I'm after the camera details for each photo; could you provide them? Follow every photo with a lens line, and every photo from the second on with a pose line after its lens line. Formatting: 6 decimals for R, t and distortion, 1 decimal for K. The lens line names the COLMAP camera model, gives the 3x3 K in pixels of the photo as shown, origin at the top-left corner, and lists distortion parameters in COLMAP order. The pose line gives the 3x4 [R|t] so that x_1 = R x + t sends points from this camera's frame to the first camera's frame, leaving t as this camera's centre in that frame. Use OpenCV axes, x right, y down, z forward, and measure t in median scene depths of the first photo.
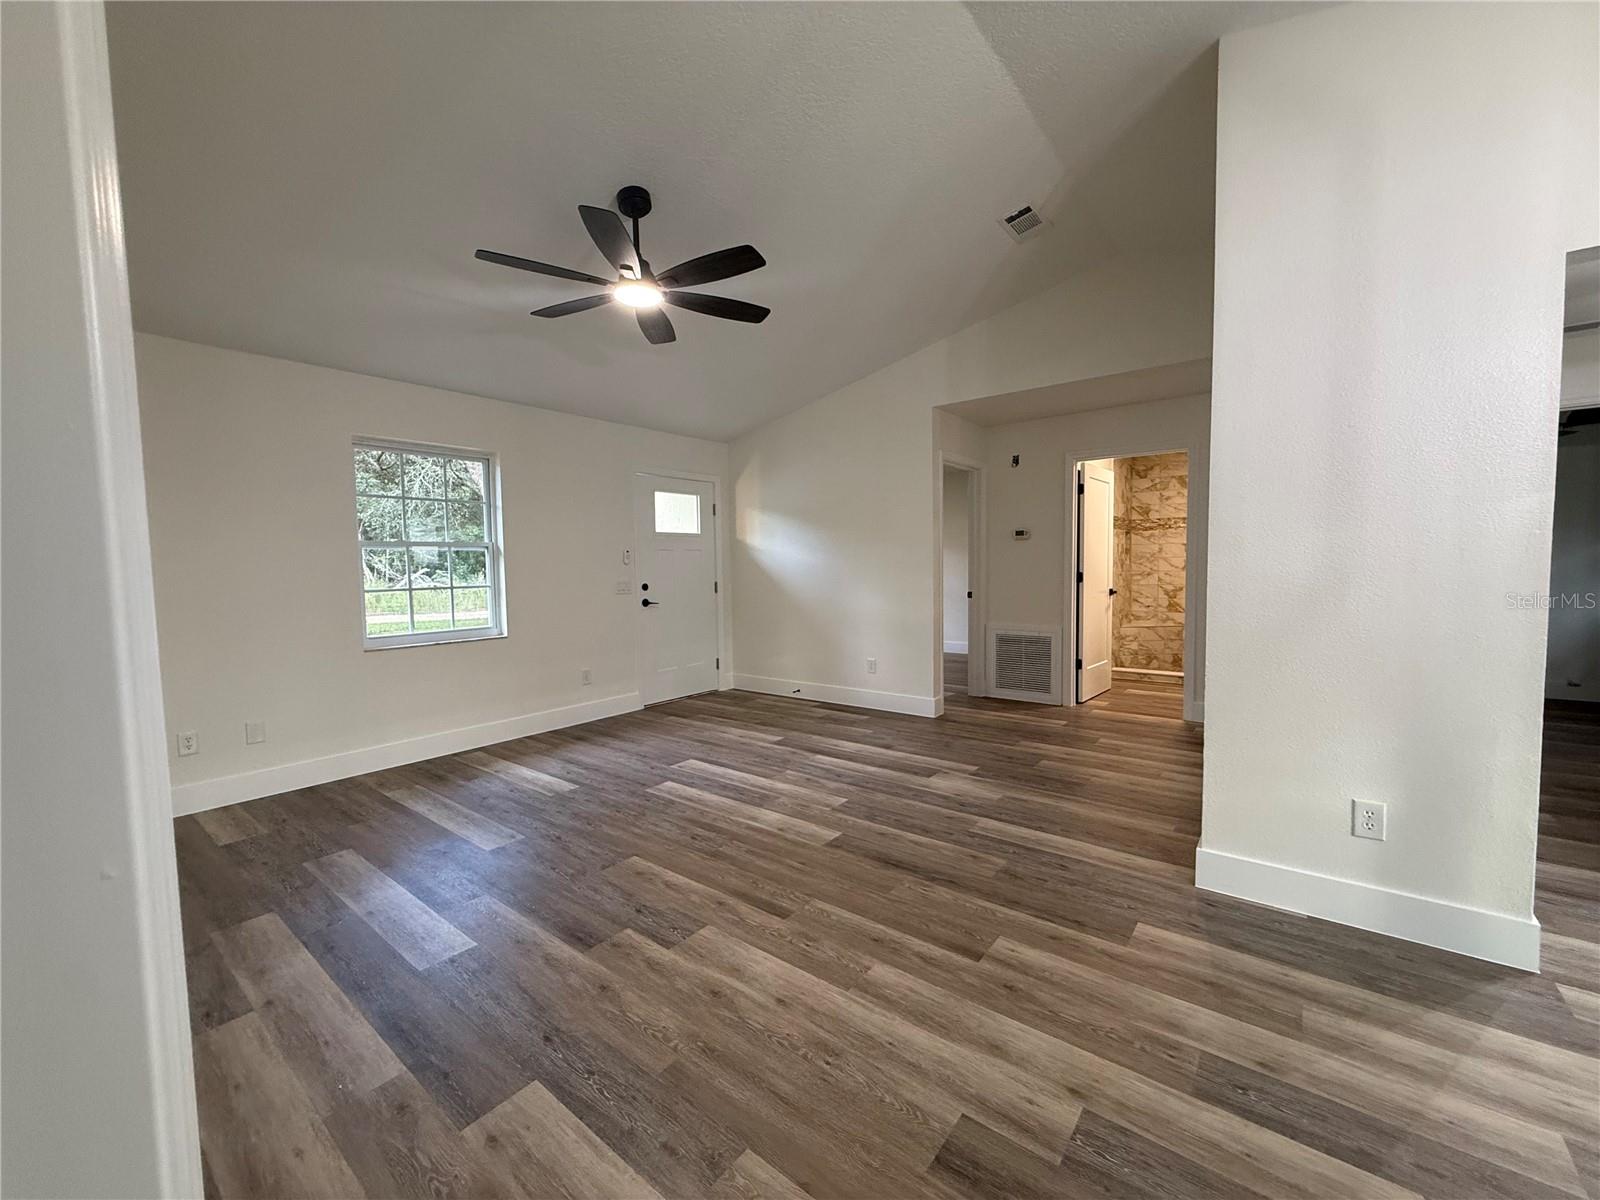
lens RADIAL K [[638.4, 0, 801.0], [0, 638.4, 599.5], [0, 0, 1]] dist [-0.002632, 0.000782]
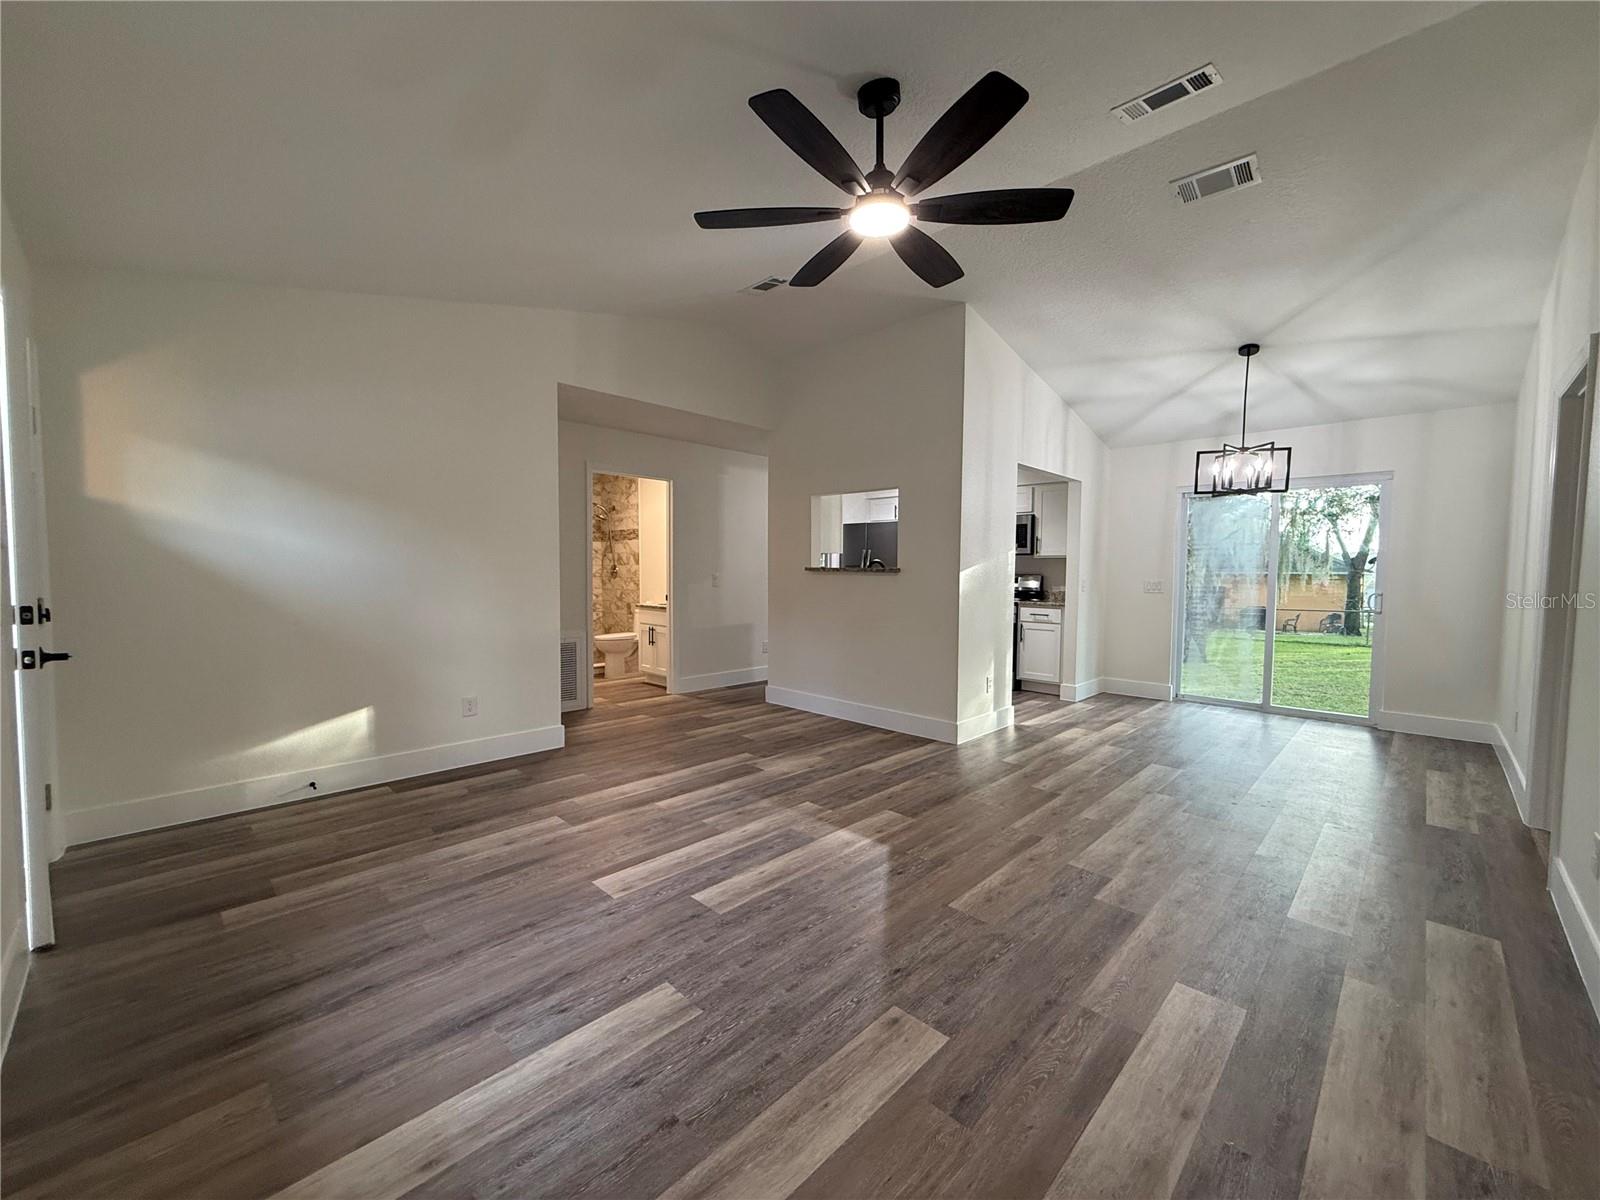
lens RADIAL K [[638.4, 0, 798.8], [0, 638.4, 601.0], [0, 0, 1]] dist [-0.002632, 0.000782]
pose [[0.107886, -0.033169, 0.993610, -0.854127], [0.044291, 0.998611, 0.028527, -0.028790], [-0.993176, 0.040930, 0.109205, 0.833597]]
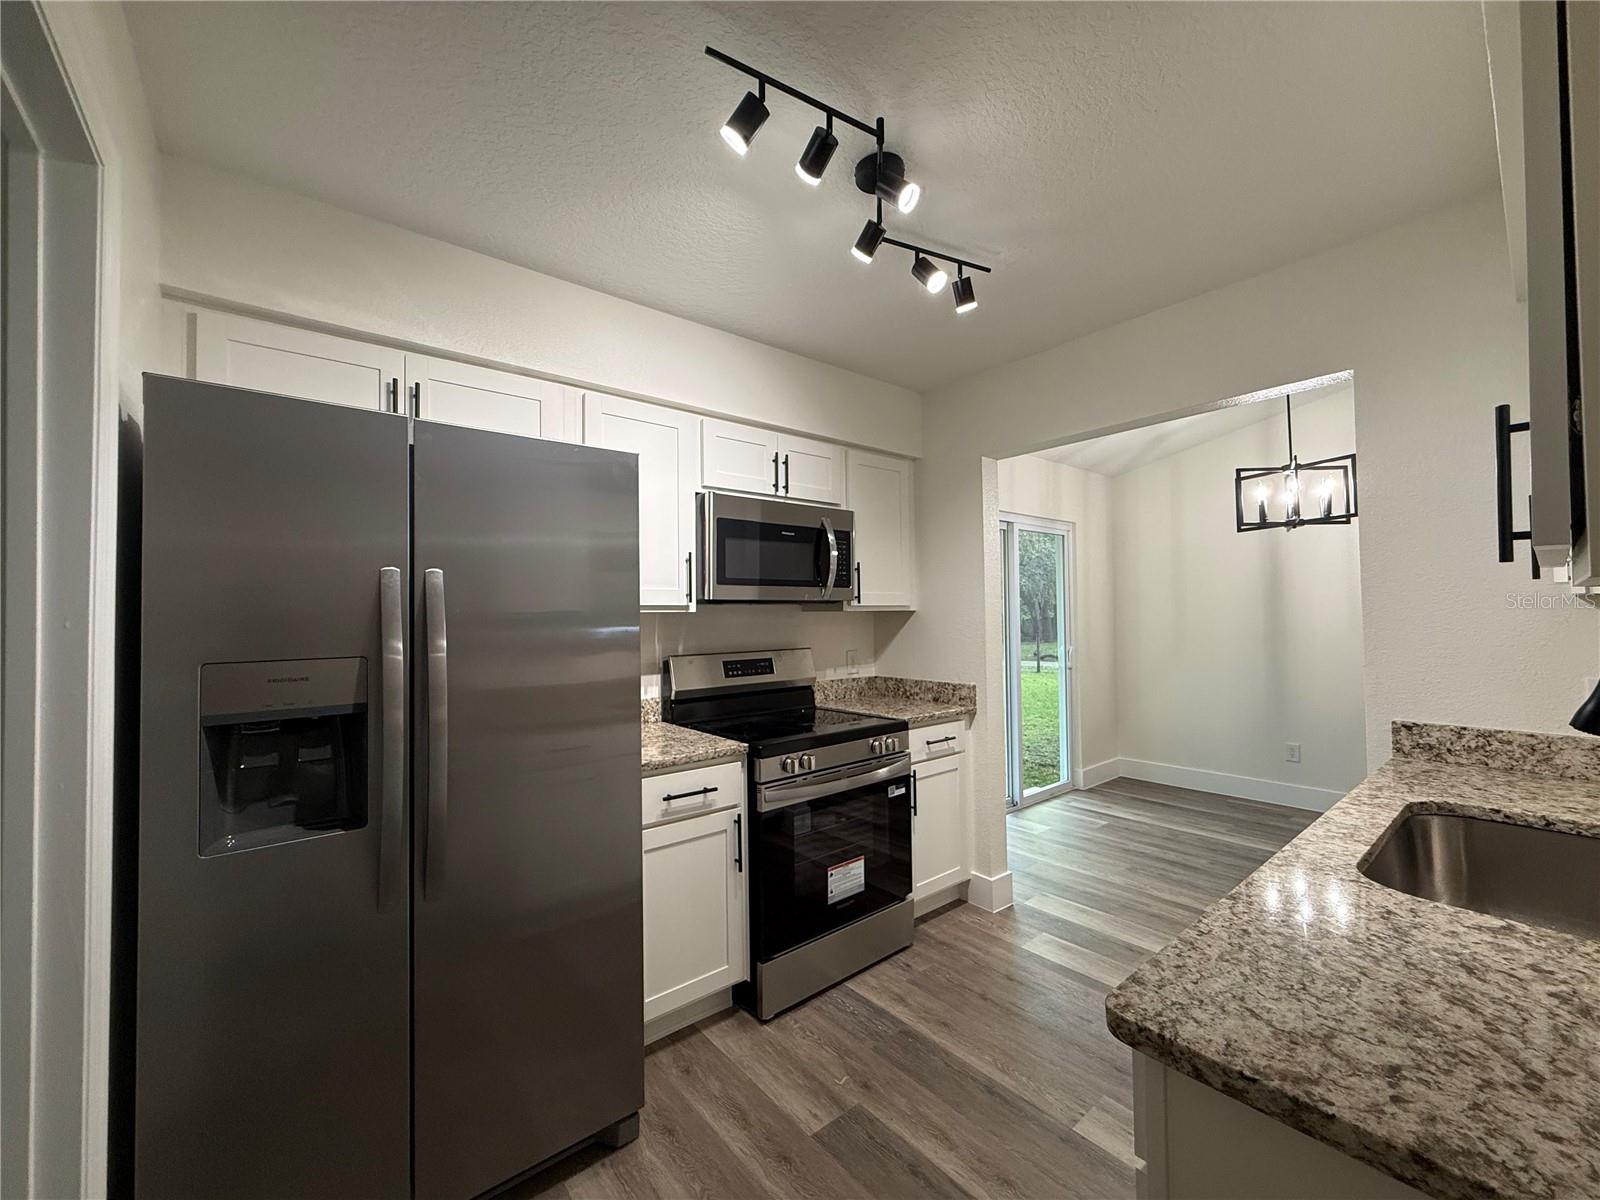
lens RADIAL K [[638.4, 0, 795.2], [0, 638.4, 599.9], [0, 0, 1]] dist [-0.002632, 0.000782]
pose [[-0.976094, 0.030399, 0.215213, 0.968481], [0.037385, 0.998895, 0.028464, -0.110602], [-0.214110, 0.035829, -0.976152, 1.155640]]
